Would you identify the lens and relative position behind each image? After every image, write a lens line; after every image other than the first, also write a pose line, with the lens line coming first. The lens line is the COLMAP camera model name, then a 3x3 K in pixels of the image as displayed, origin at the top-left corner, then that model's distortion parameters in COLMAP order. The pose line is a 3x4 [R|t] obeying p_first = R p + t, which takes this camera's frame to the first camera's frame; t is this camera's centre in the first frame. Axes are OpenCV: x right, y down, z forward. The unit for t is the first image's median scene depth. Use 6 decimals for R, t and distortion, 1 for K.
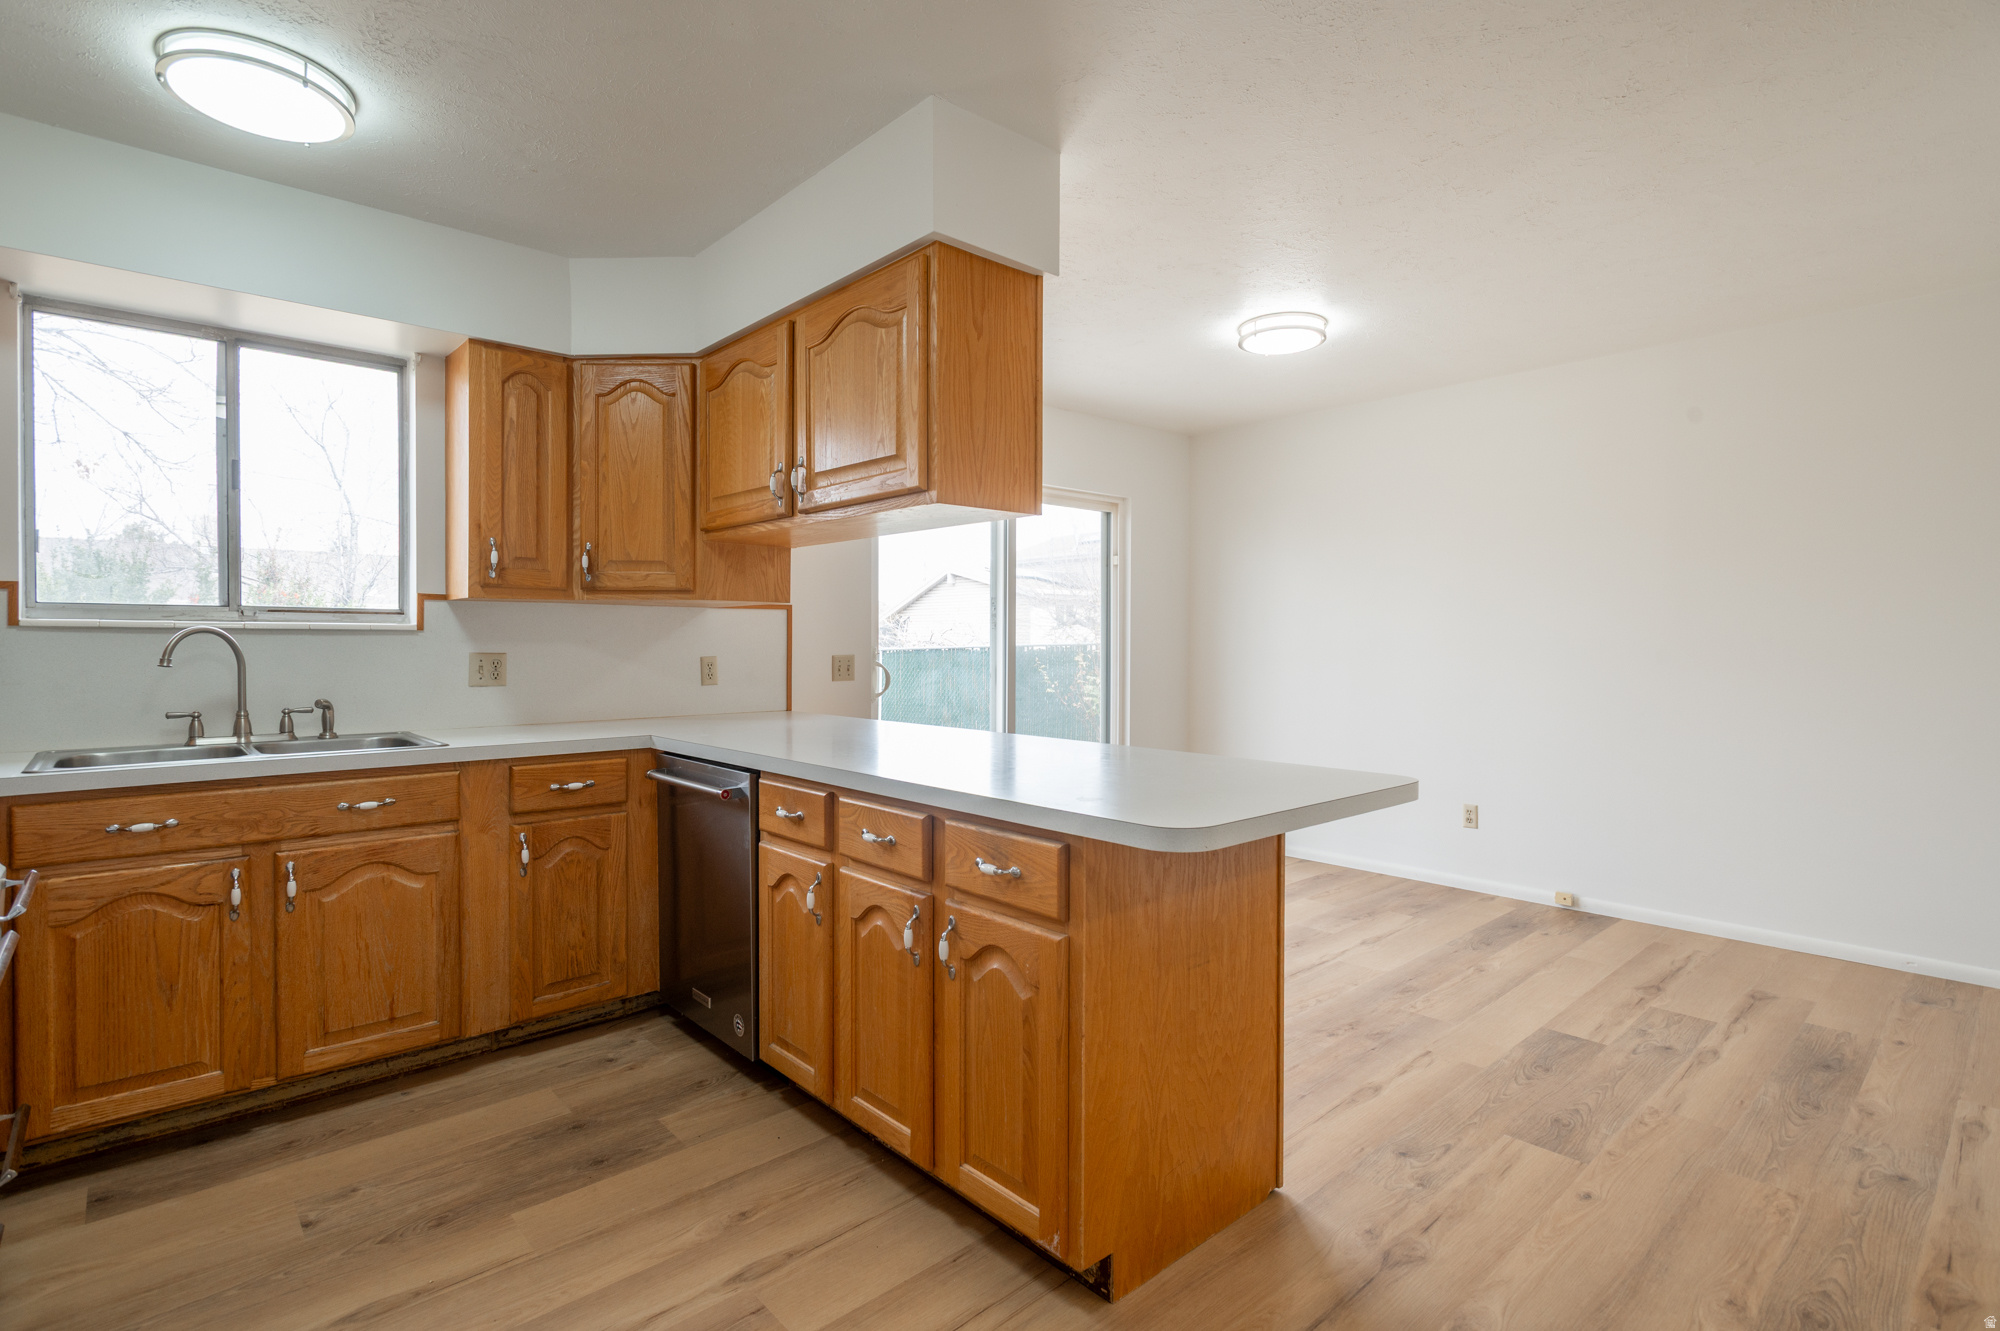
lens RADIAL K [[954.8, 0, 981.2], [0, 954.8, 660.4], [0, 0, 1]] dist [0.003411, -0.000714]
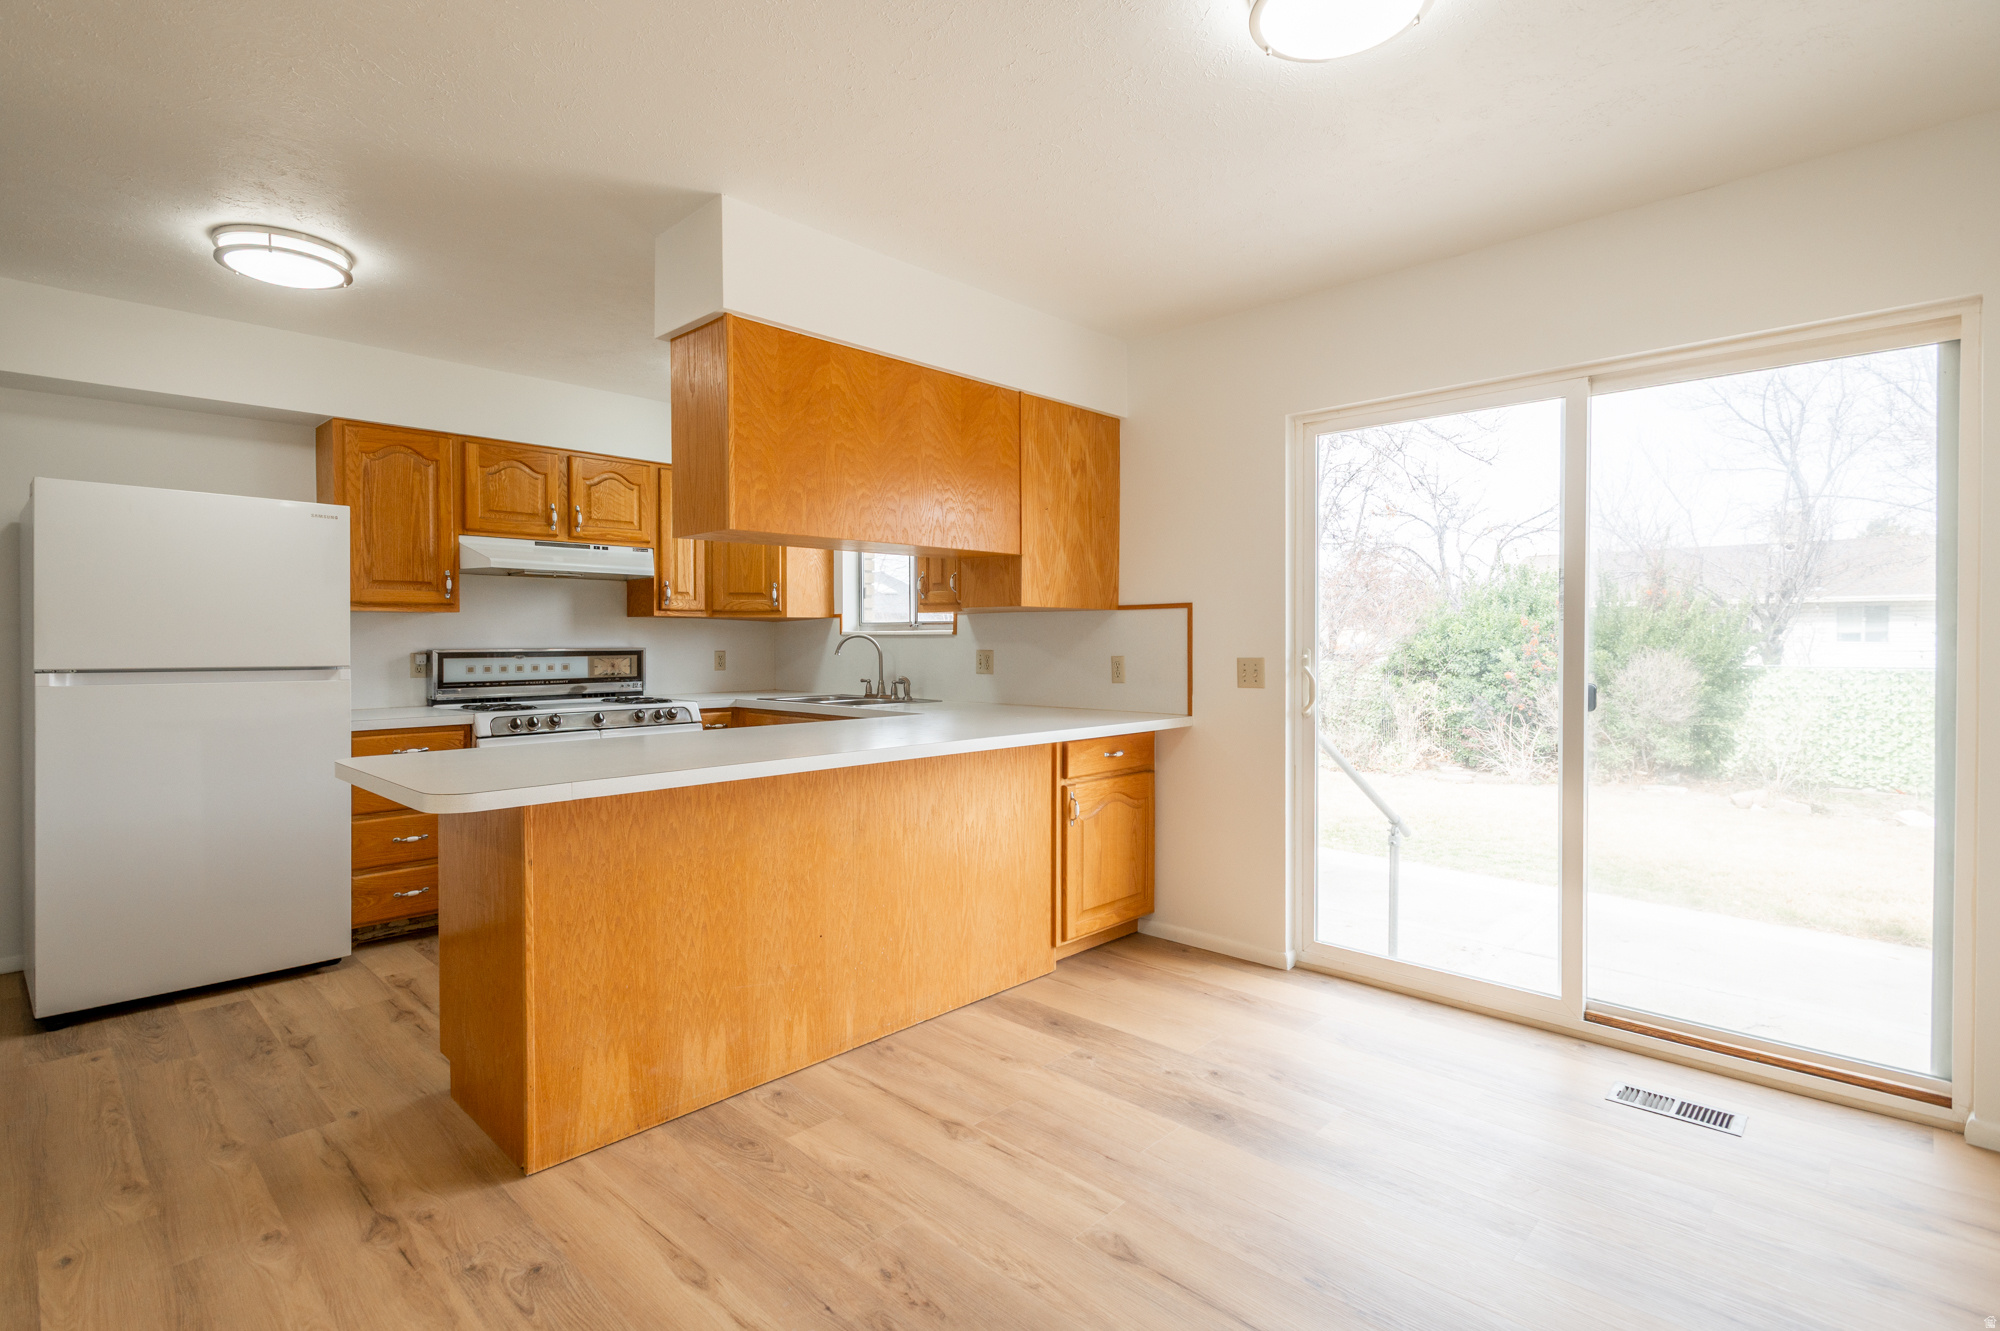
lens RADIAL K [[954.8, 0, 993.5], [0, 954.8, 650.0], [0, 0, 1]] dist [0.003411, -0.000714]
pose [[0.084146, 0.009015, -0.996413, 1.013477], [-0.017896, 0.999811, 0.007534, -0.021823], [0.996293, 0.017198, 0.084291, 1.033476]]
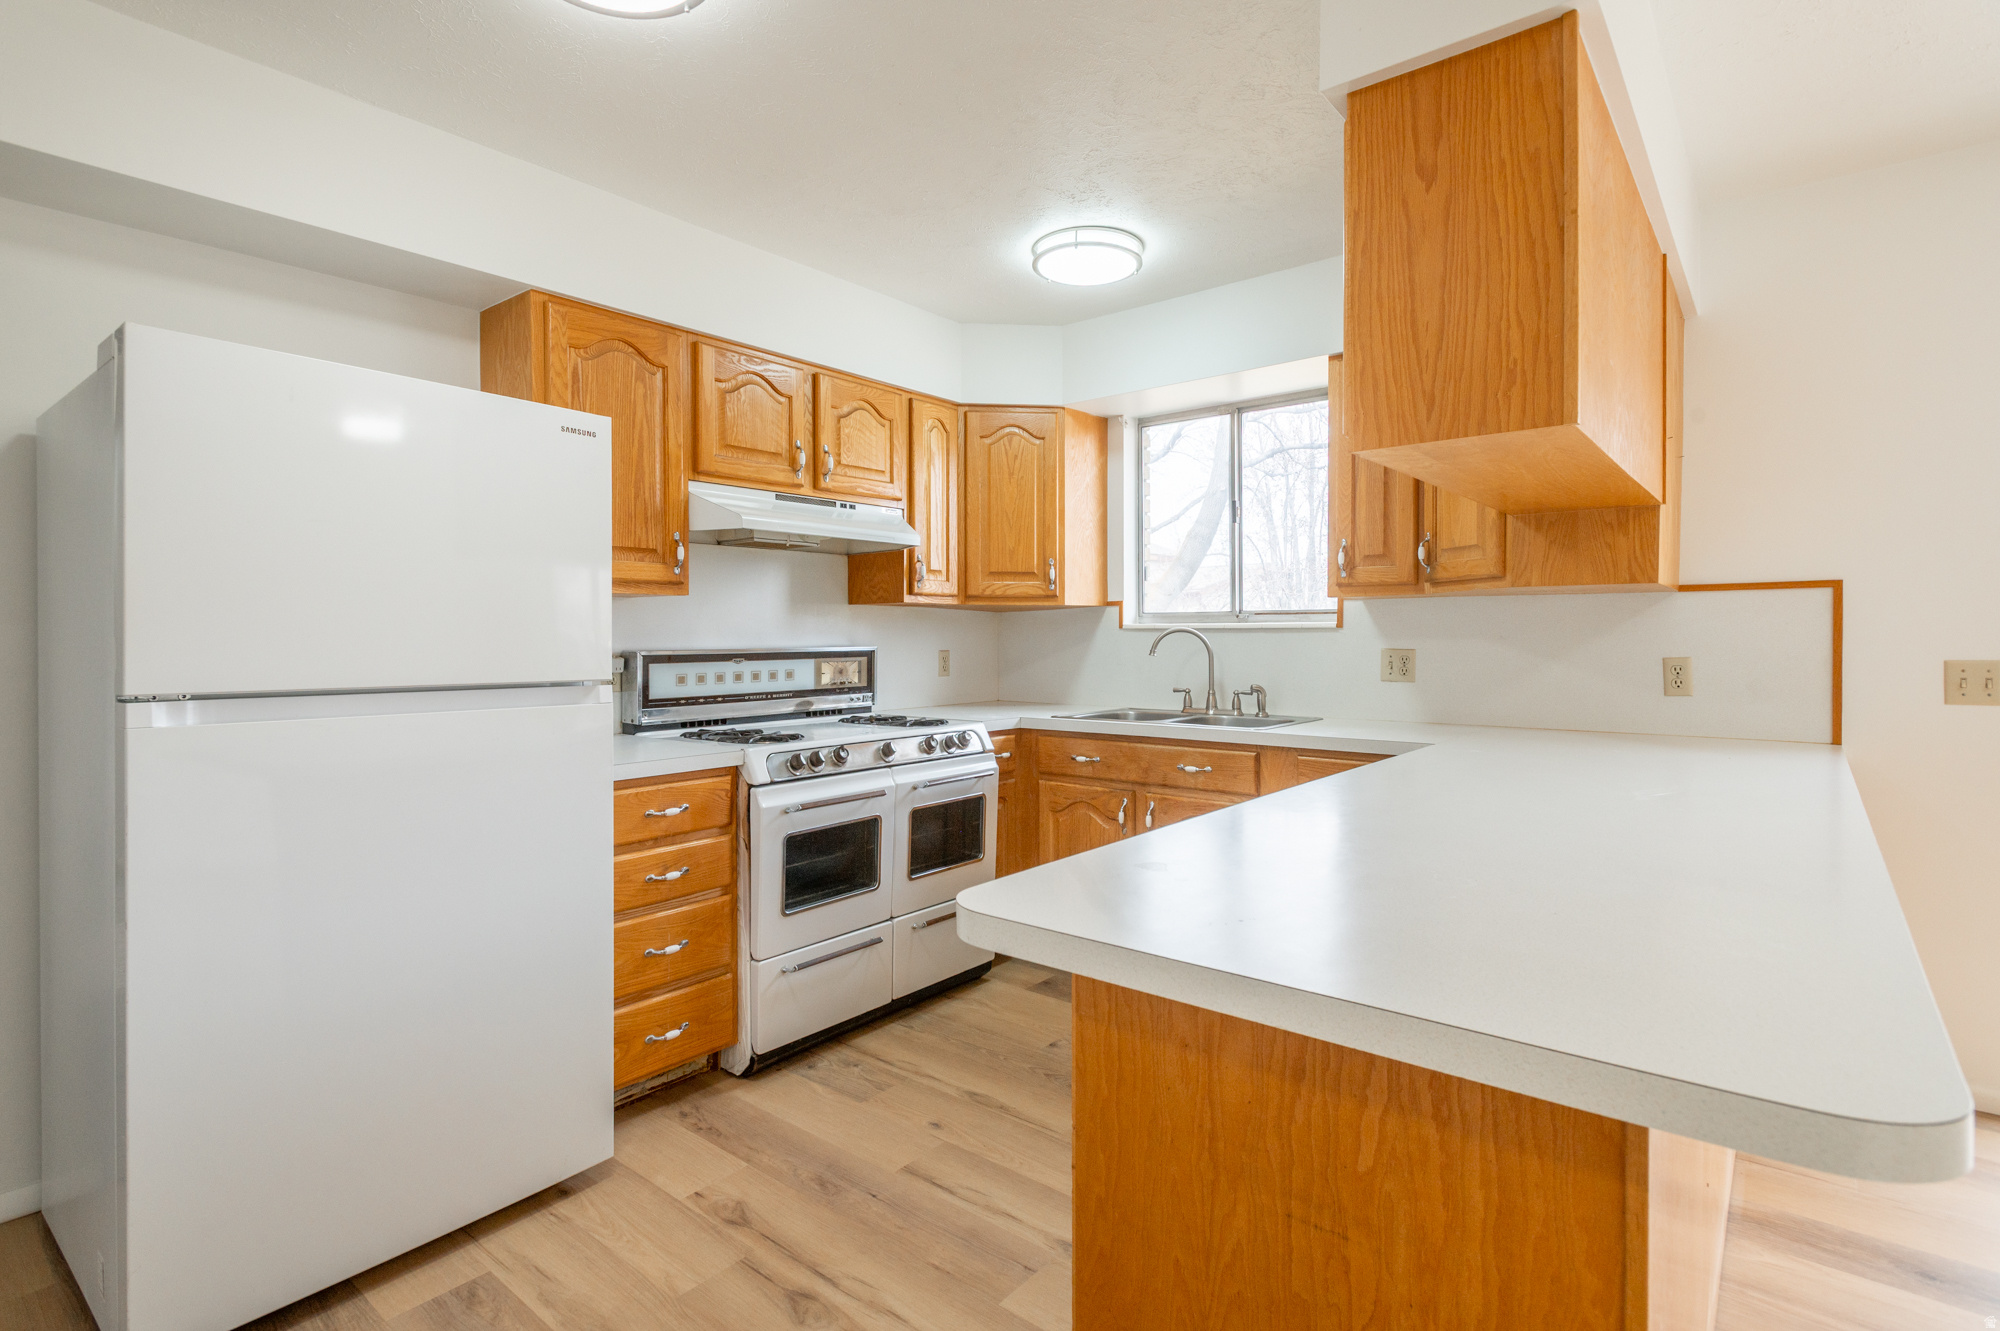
lens RADIAL K [[954.8, 0, 986.2], [0, 954.8, 647.3], [0, 0, 1]] dist [0.003411, -0.000714]
pose [[0.155557, 0.010447, -0.987772, 0.486465], [-0.015534, 0.999846, 0.008129, -0.012791], [0.987705, 0.014079, 0.155695, 0.470575]]
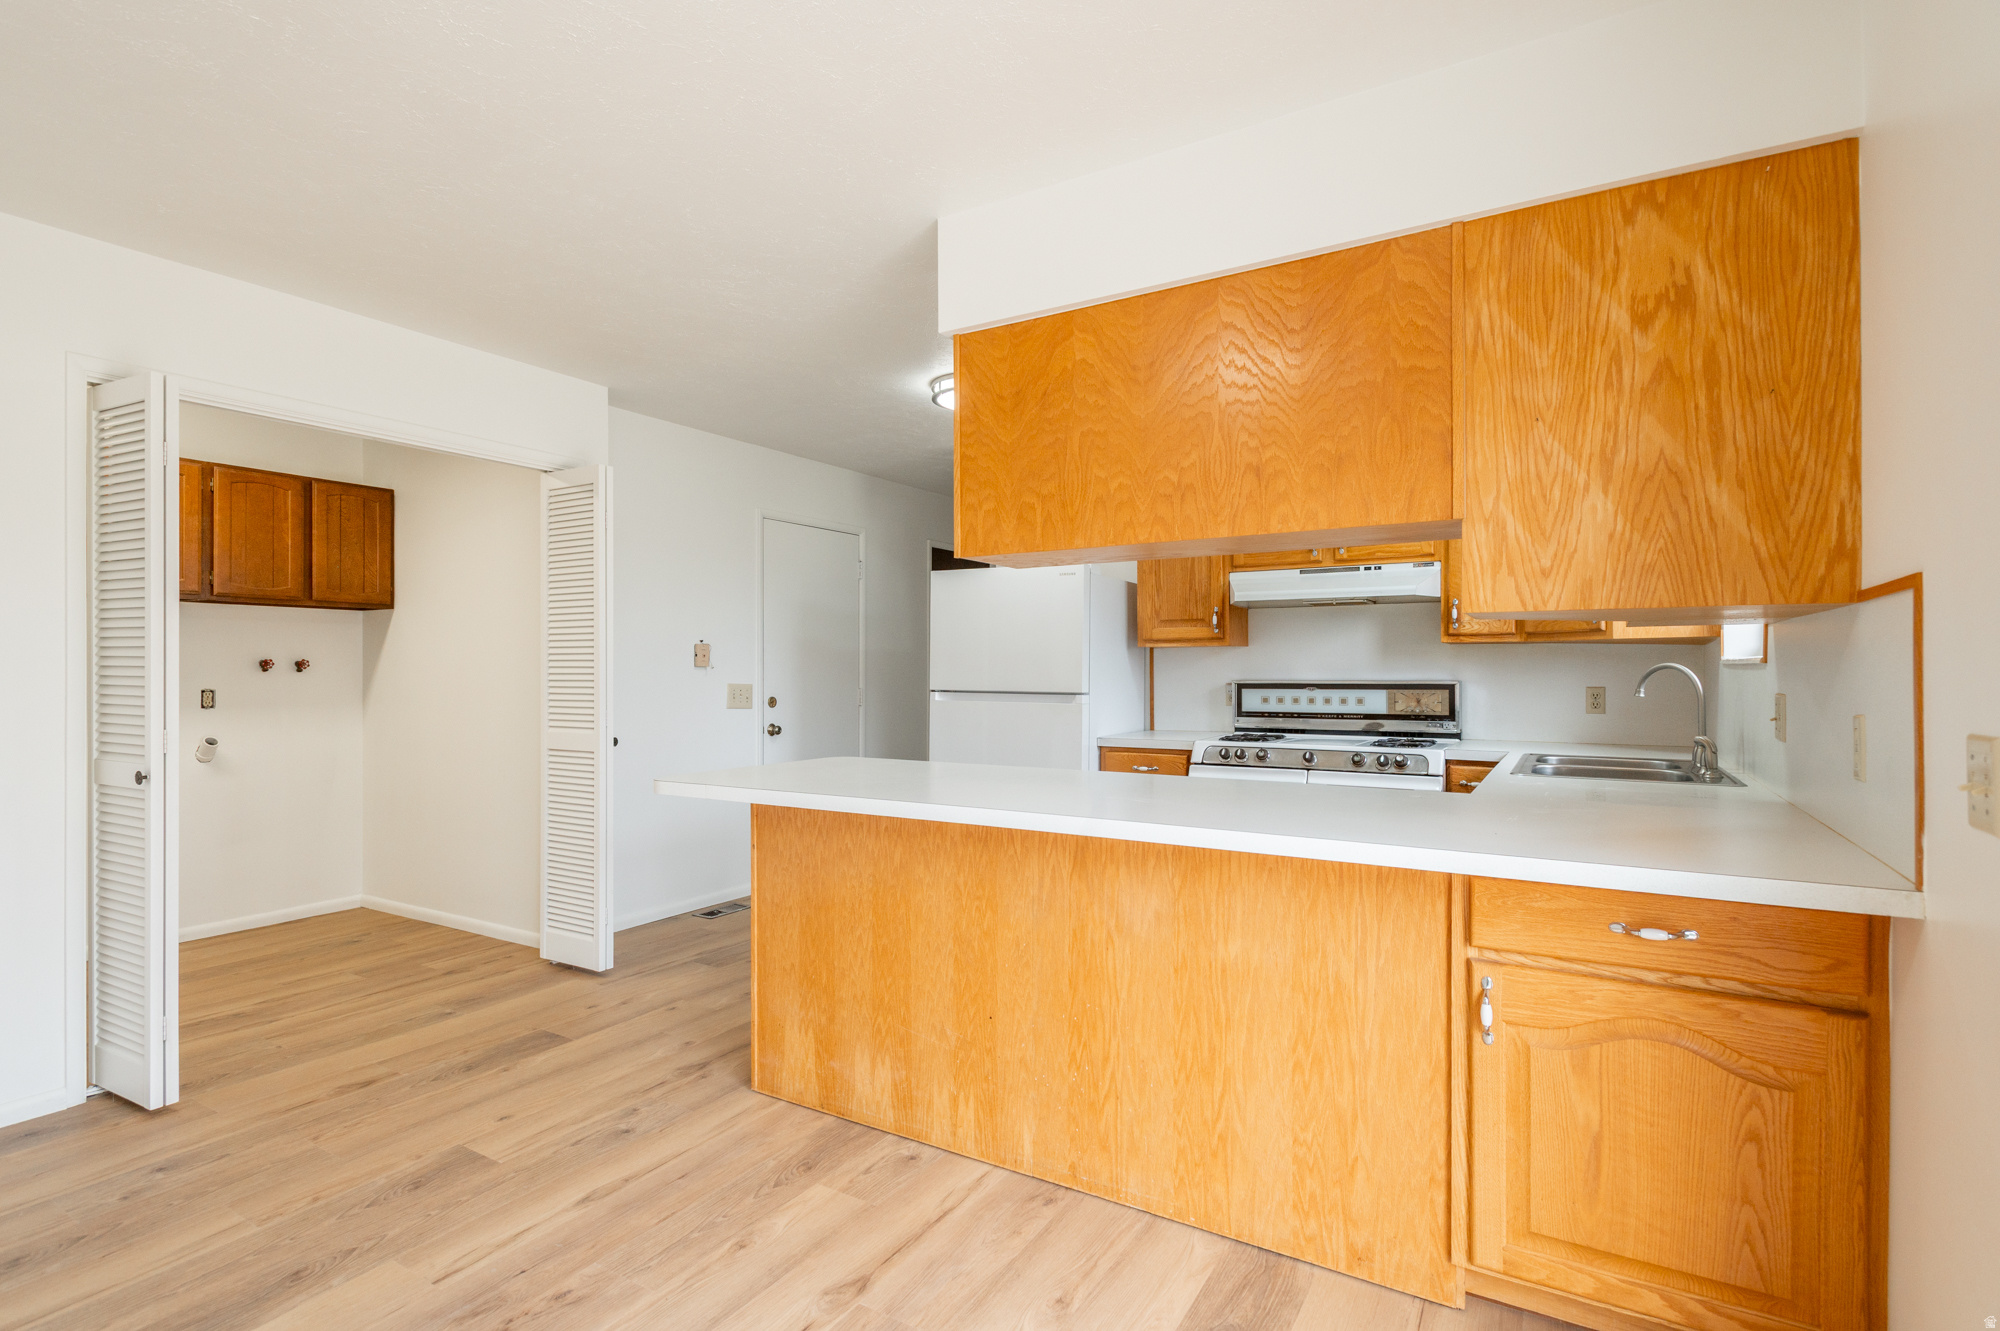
lens RADIAL K [[954.8, 0, 999.3], [0, 954.8, 671.2], [0, 0, 1]] dist [0.003411, -0.000714]
pose [[-0.951200, -0.001671, -0.308570, 0.293482], [-0.007984, 0.999784, 0.019198, -0.039293], [0.308471, 0.020724, -0.951008, 1.727175]]
